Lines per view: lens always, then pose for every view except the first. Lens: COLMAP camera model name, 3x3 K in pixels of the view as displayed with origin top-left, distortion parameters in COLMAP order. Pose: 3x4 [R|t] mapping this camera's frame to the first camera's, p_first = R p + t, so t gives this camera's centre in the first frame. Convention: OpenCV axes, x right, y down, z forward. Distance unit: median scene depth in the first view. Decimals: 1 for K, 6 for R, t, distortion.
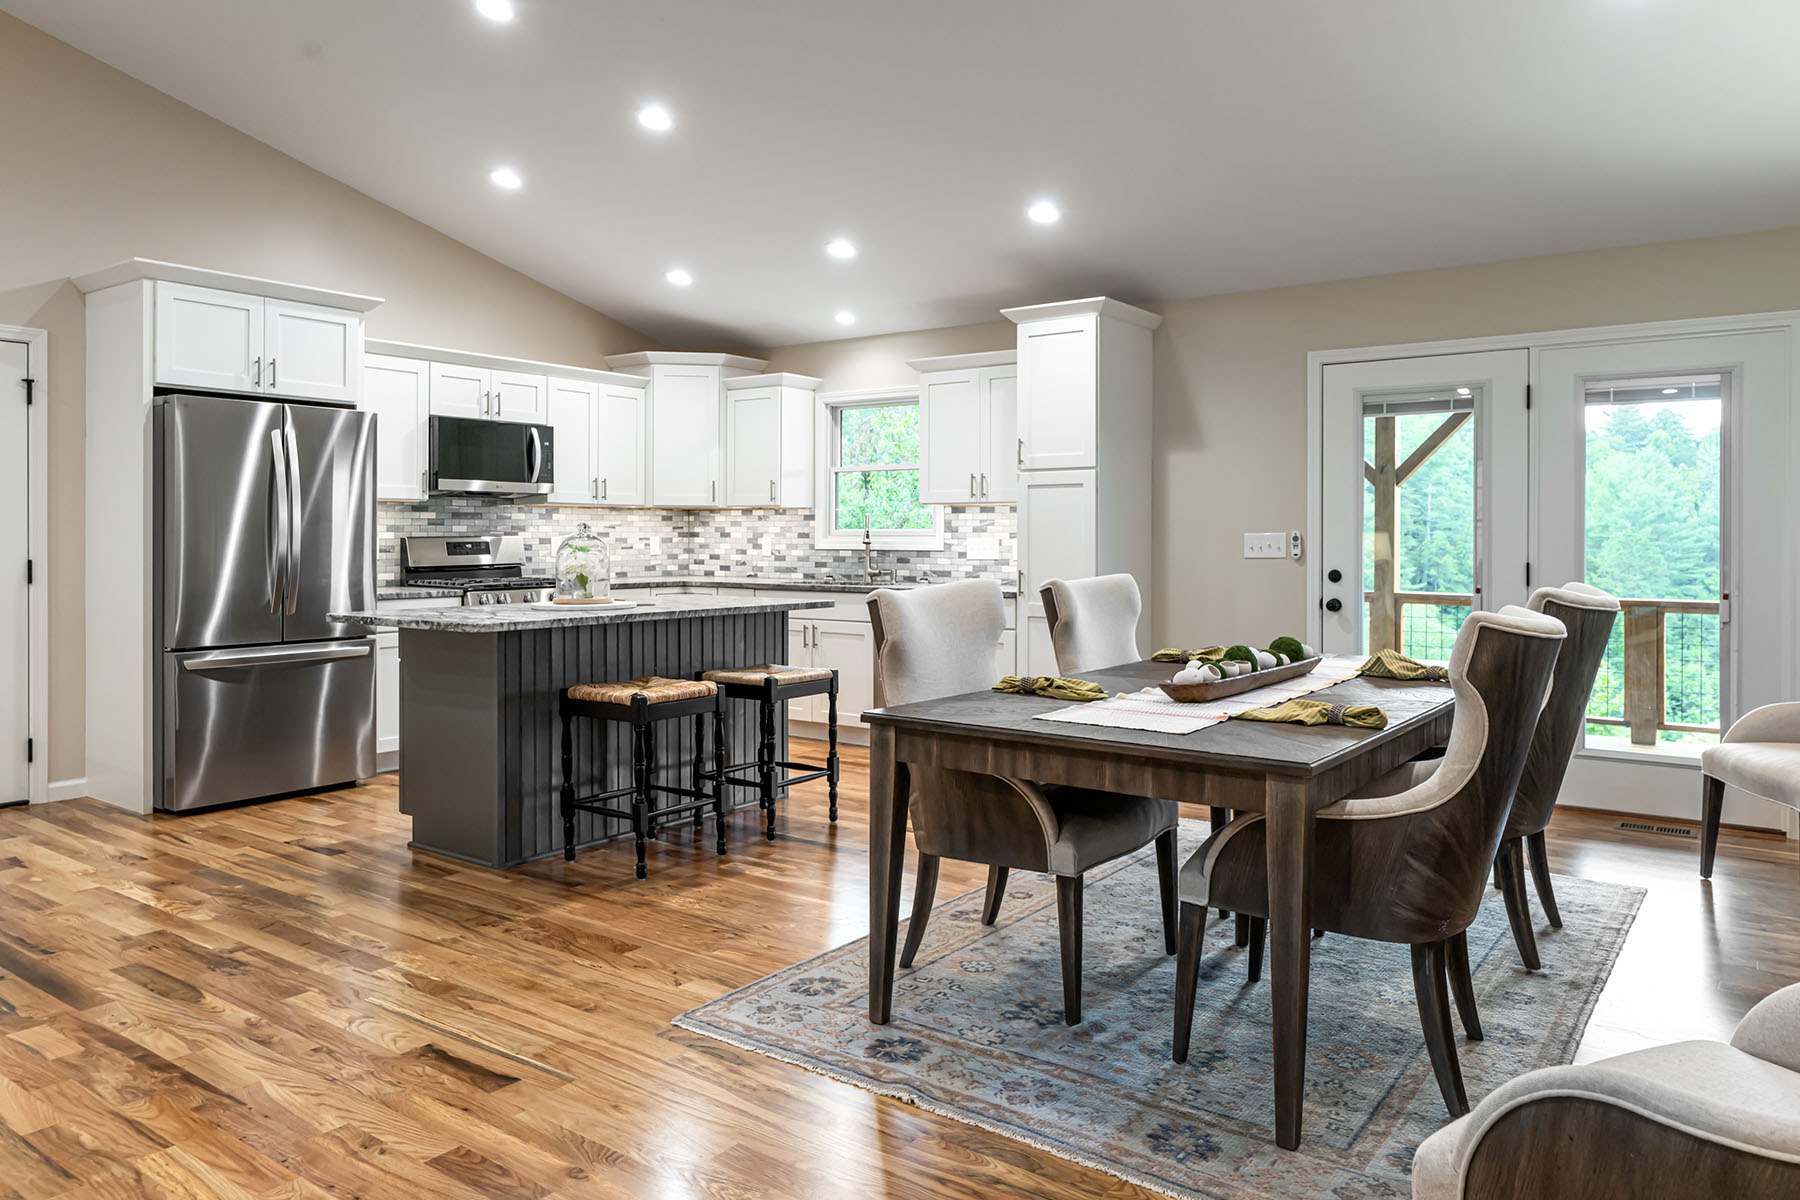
lens RADIAL K [[1226.4, 0, 905.3], [0, 1226.4, 542.8], [0, 0, 1]] dist [-0.001450, -0.002246]
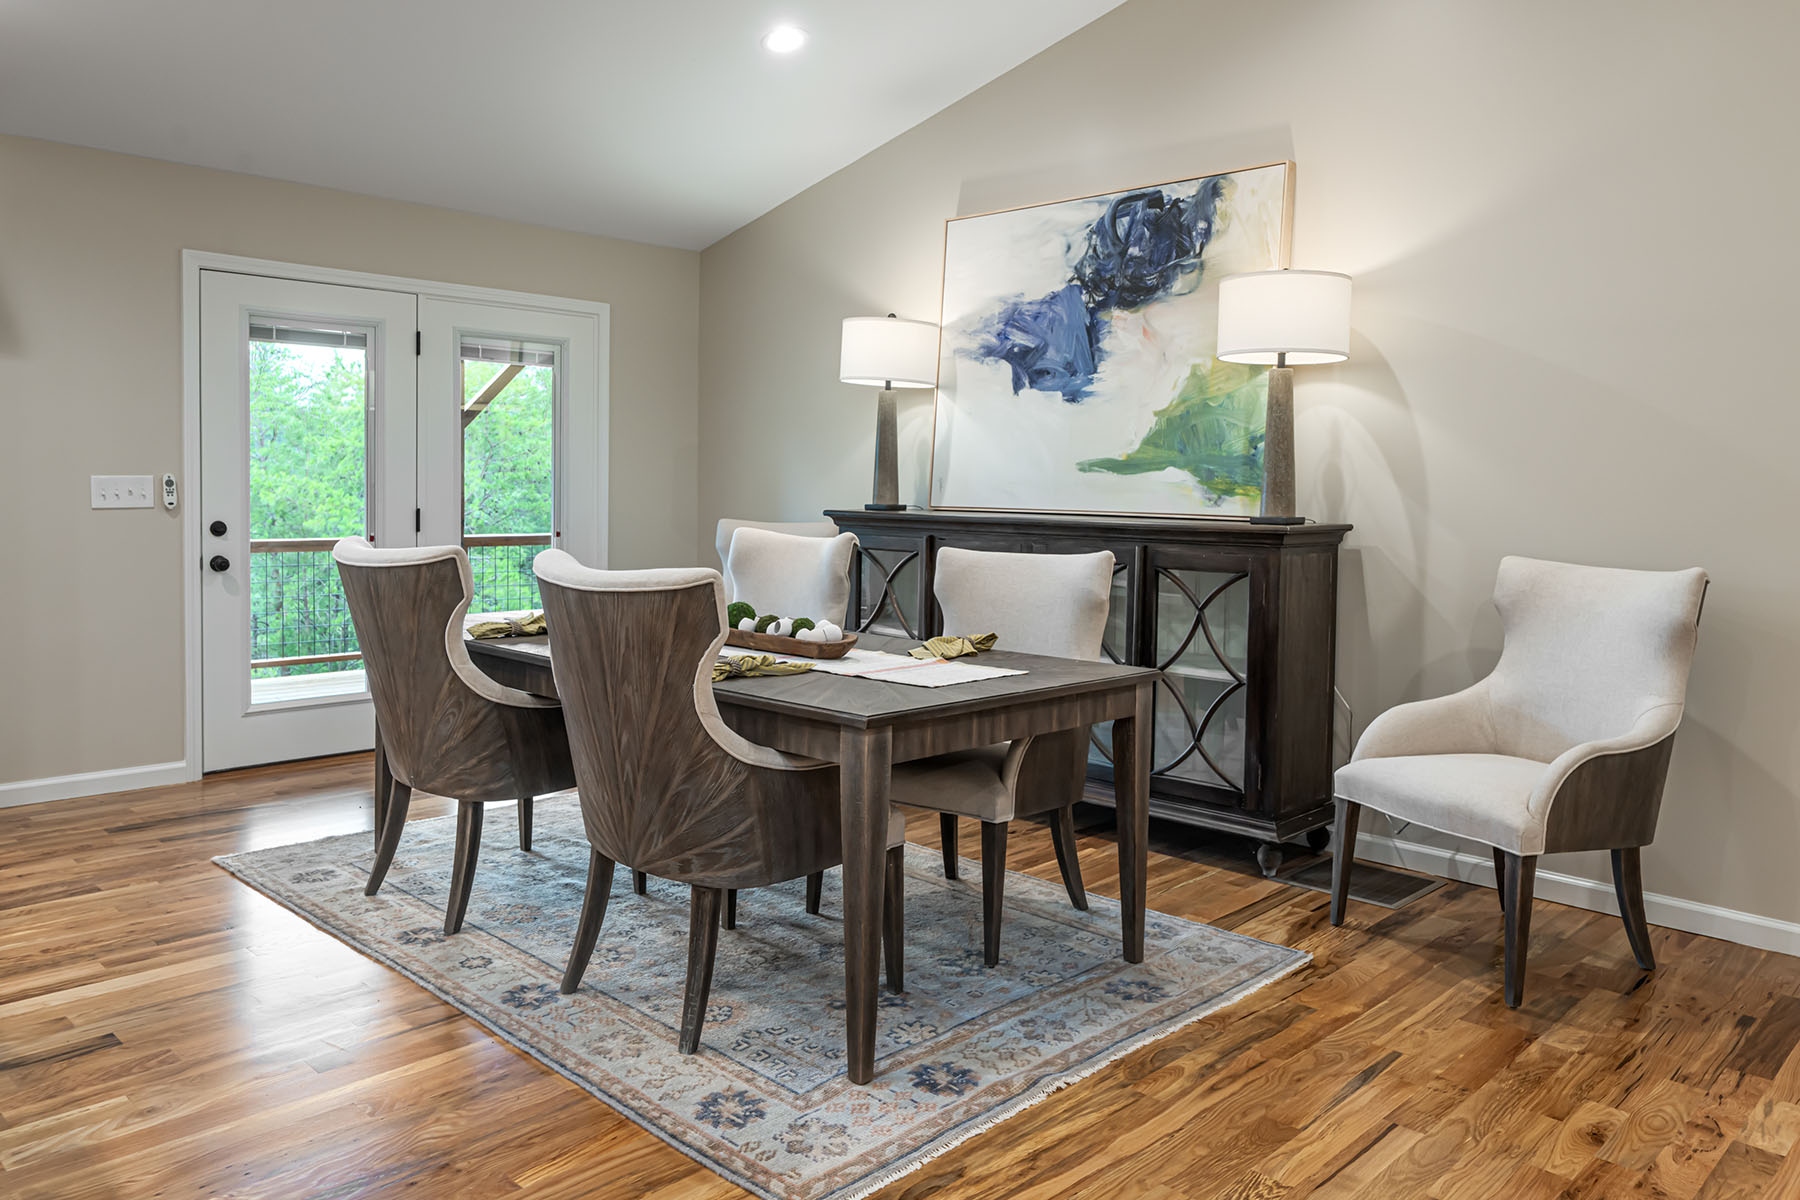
lens RADIAL K [[1295.3, 0, 847.0], [0, 1295.3, 528.8], [0, 0, 1]] dist [-0.002808, -0.001808]
pose [[0.161148, -0.036209, 0.986266, -0.386858], [-0.008615, 0.999237, 0.038093, -0.008460], [-0.986893, -0.014636, 0.160713, 0.383884]]
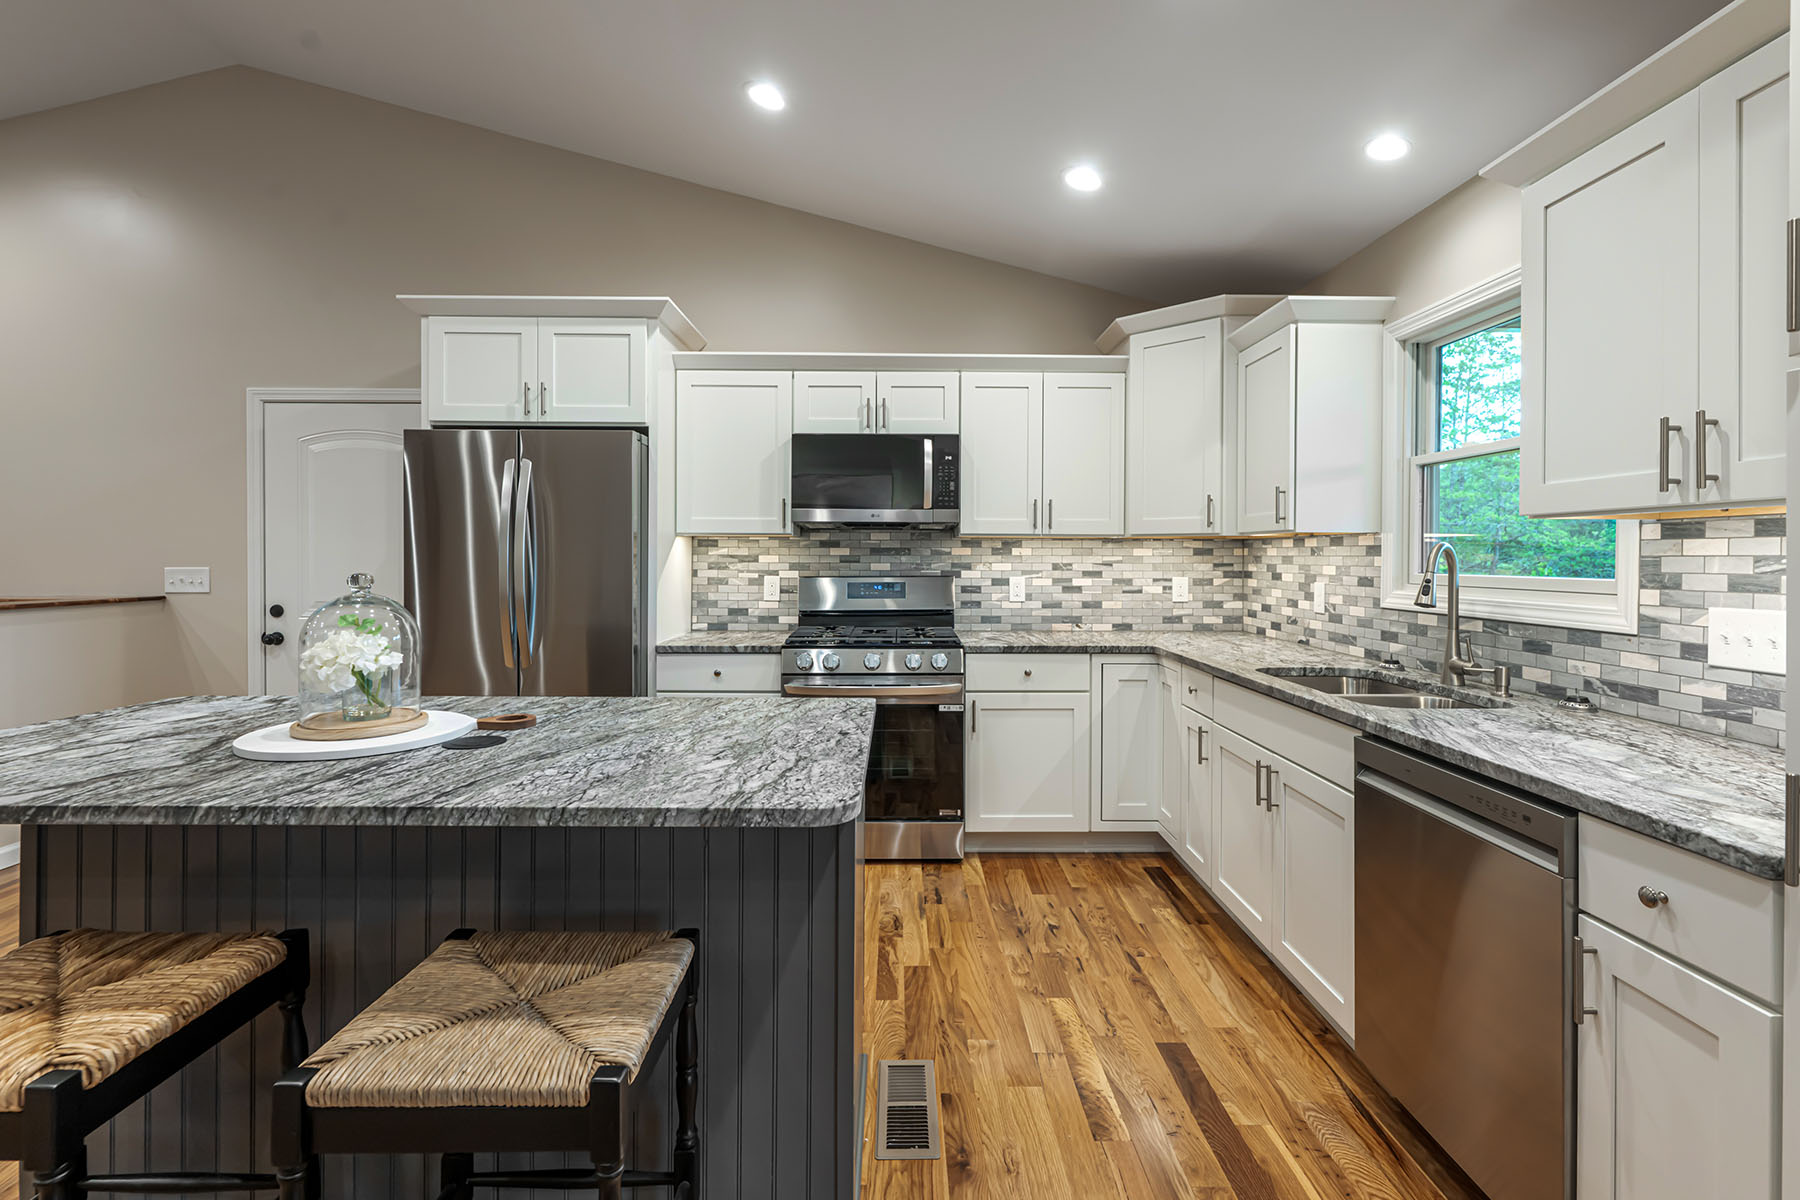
lens RADIAL K [[812.7, 0, 903.2], [0, 812.7, 560.6], [0, 0, 1]] dist [0.001050, -0.000350]
pose [[0.598338, 0.004367, -0.801232, 0.106081], [-0.007293, 0.999973, 0.000004, -0.016635], [0.801210, 0.005841, 0.598354, 0.702733]]
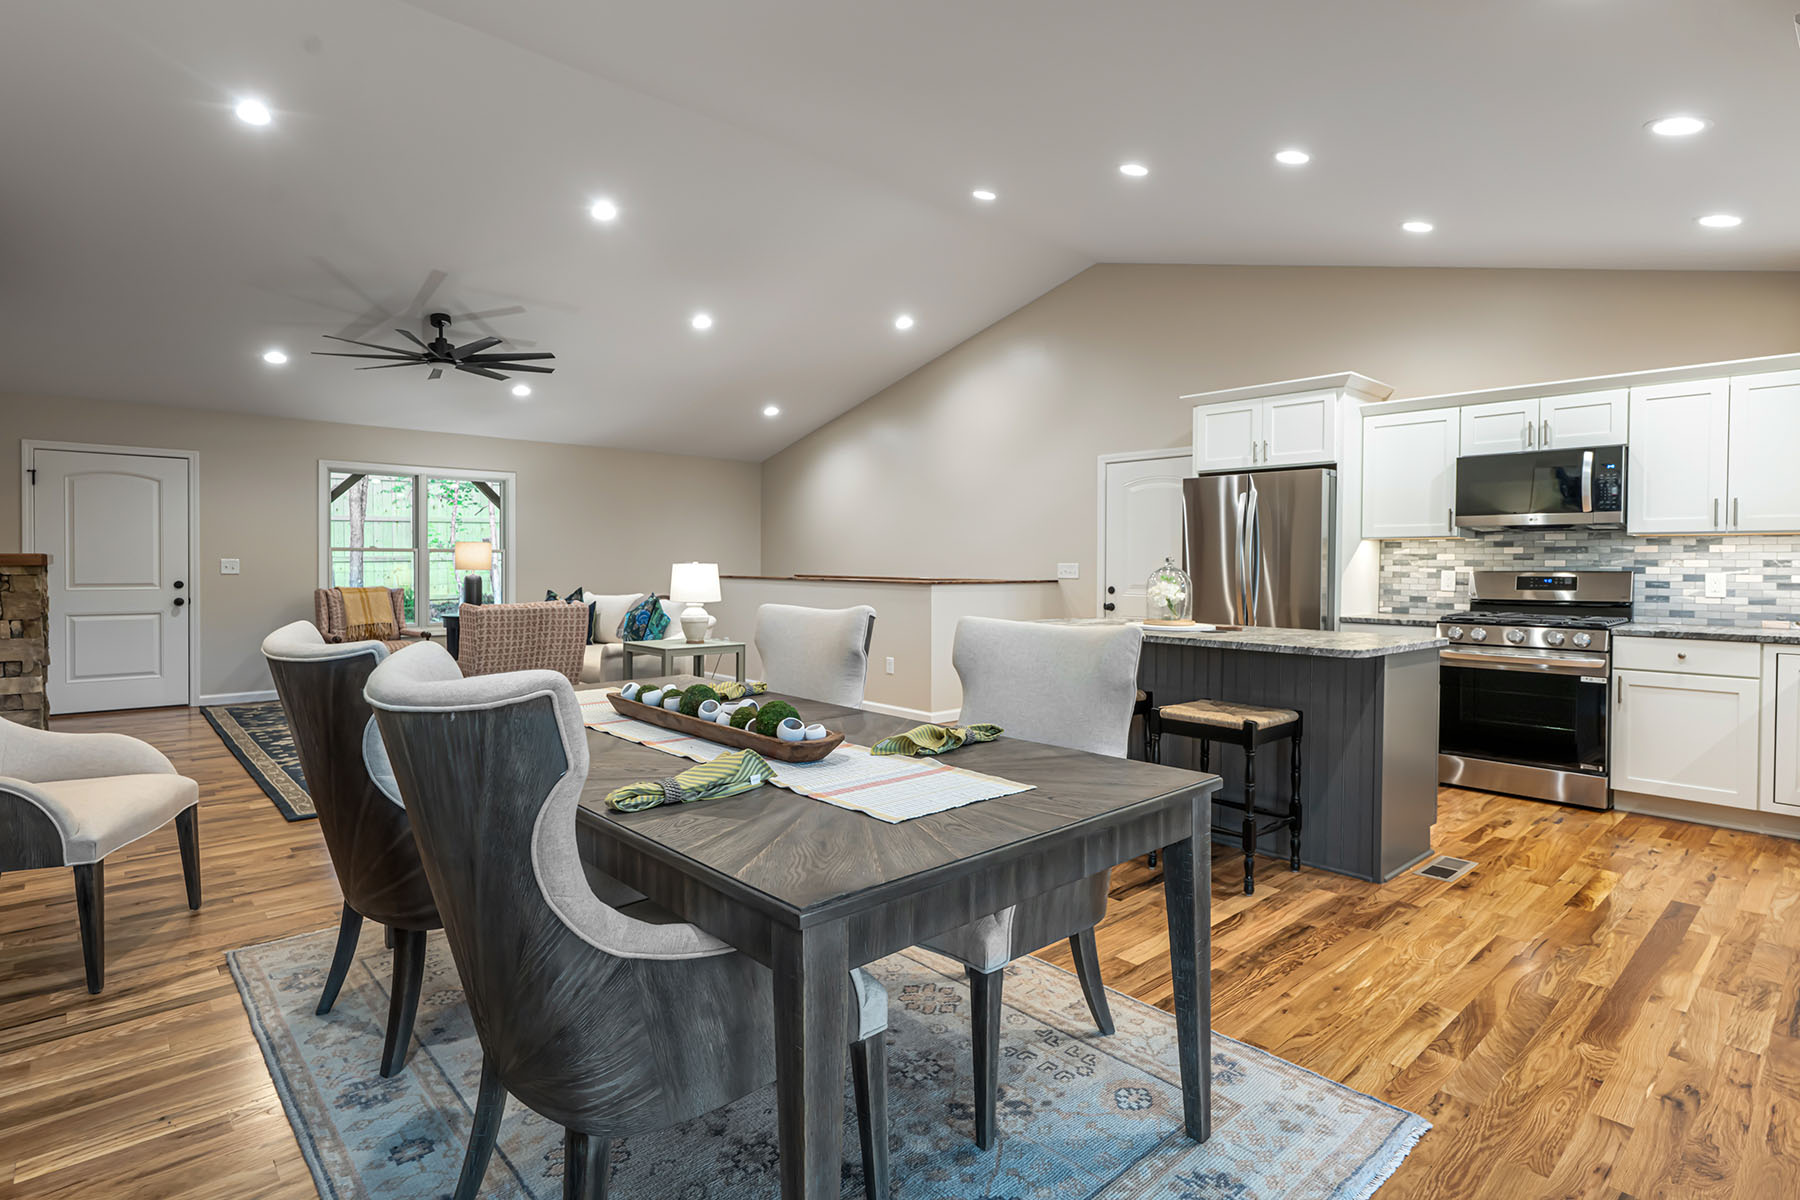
lens RADIAL K [[902.6, 0, 904.0], [0, 902.6, 577.0], [0, 0, 1]] dist [0.001461, 0.000459]
pose [[-0.197970, 0.011984, -0.980135, 0.466557], [-0.012280, 0.999816, 0.014705, -0.004979], [0.980131, 0.014947, -0.197786, 0.661706]]
